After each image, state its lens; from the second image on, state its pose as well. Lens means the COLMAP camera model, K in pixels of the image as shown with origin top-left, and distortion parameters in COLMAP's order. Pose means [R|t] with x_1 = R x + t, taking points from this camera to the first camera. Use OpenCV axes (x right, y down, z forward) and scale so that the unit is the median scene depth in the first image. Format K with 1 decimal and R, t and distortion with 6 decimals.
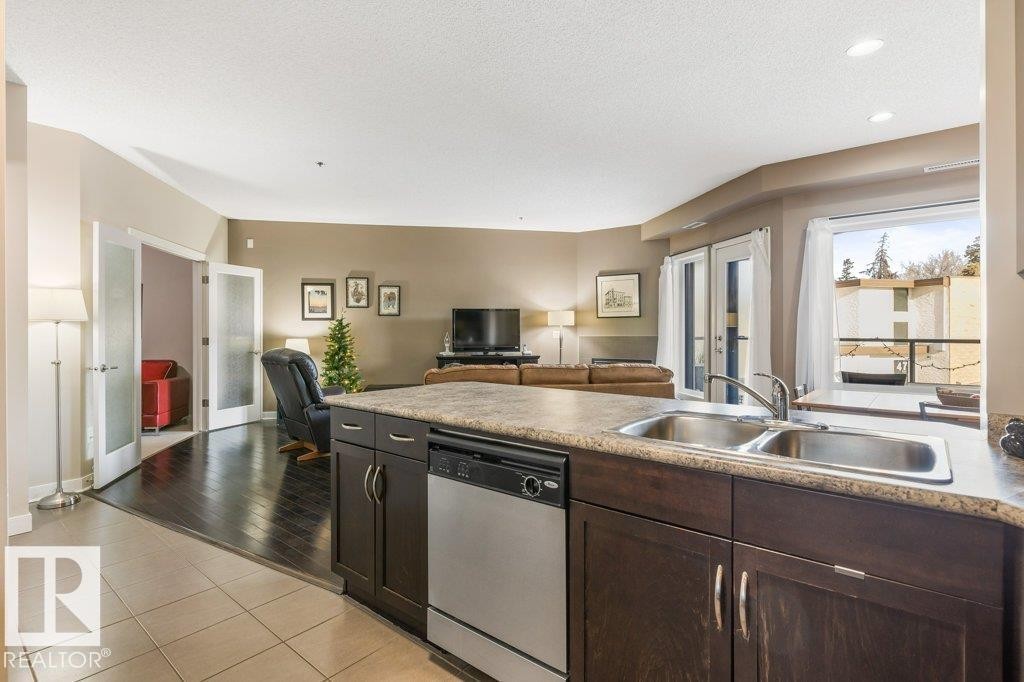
lens RADIAL K [[495.9, 0, 508.9], [0, 495.9, 329.8], [0, 0, 1]] dist [-0.002640, -0.000301]
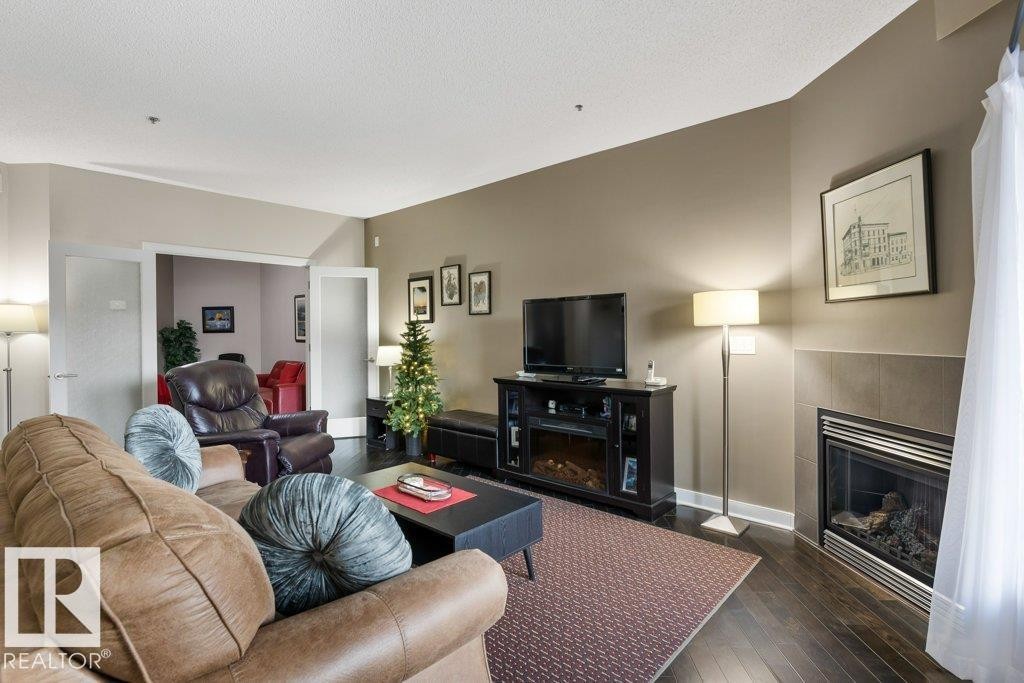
lens RADIAL K [[495.9, 0, 508.9], [0, 495.9, 330.3], [0, 0, 1]] dist [-0.002640, -0.000301]
pose [[0.613863, -0.006555, -0.789386, 0.345382], [0.010371, 0.999946, -0.000238, -0.005931], [0.789345, -0.008040, 0.613898, 0.608201]]
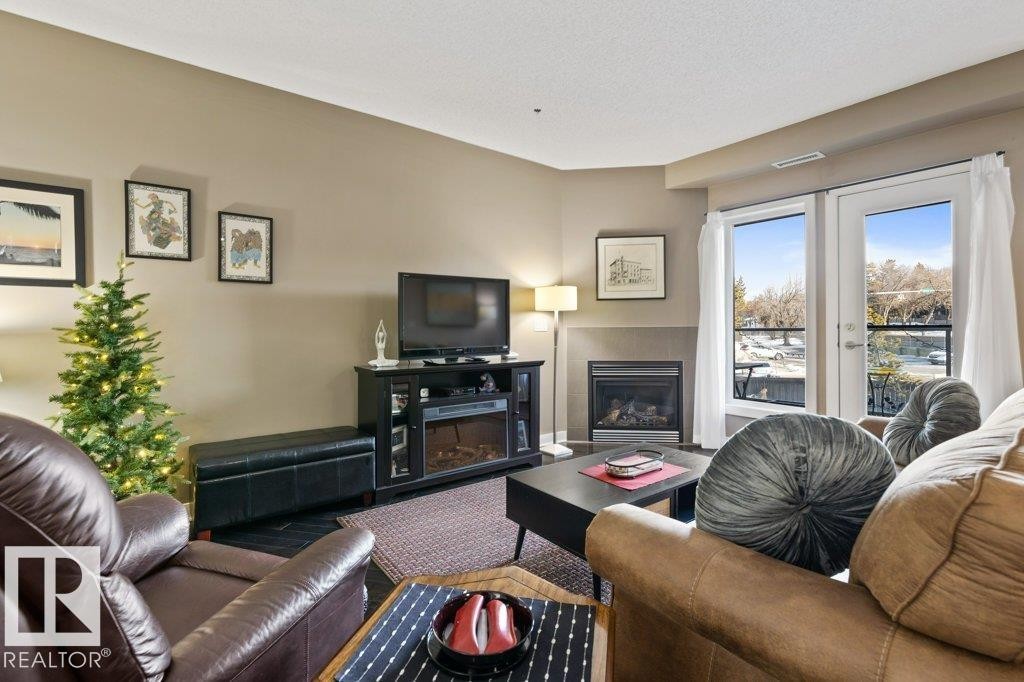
lens RADIAL K [[463.8, 0, 509.5], [0, 463.8, 325.8], [0, 0, 1]] dist [0.001326, 0.000387]
pose [[0.885553, -0.002109, 0.464533, -0.228758], [0.003708, 0.999990, -0.002529, 0.012534], [-0.464523, 0.003962, 0.885552, 0.529169]]
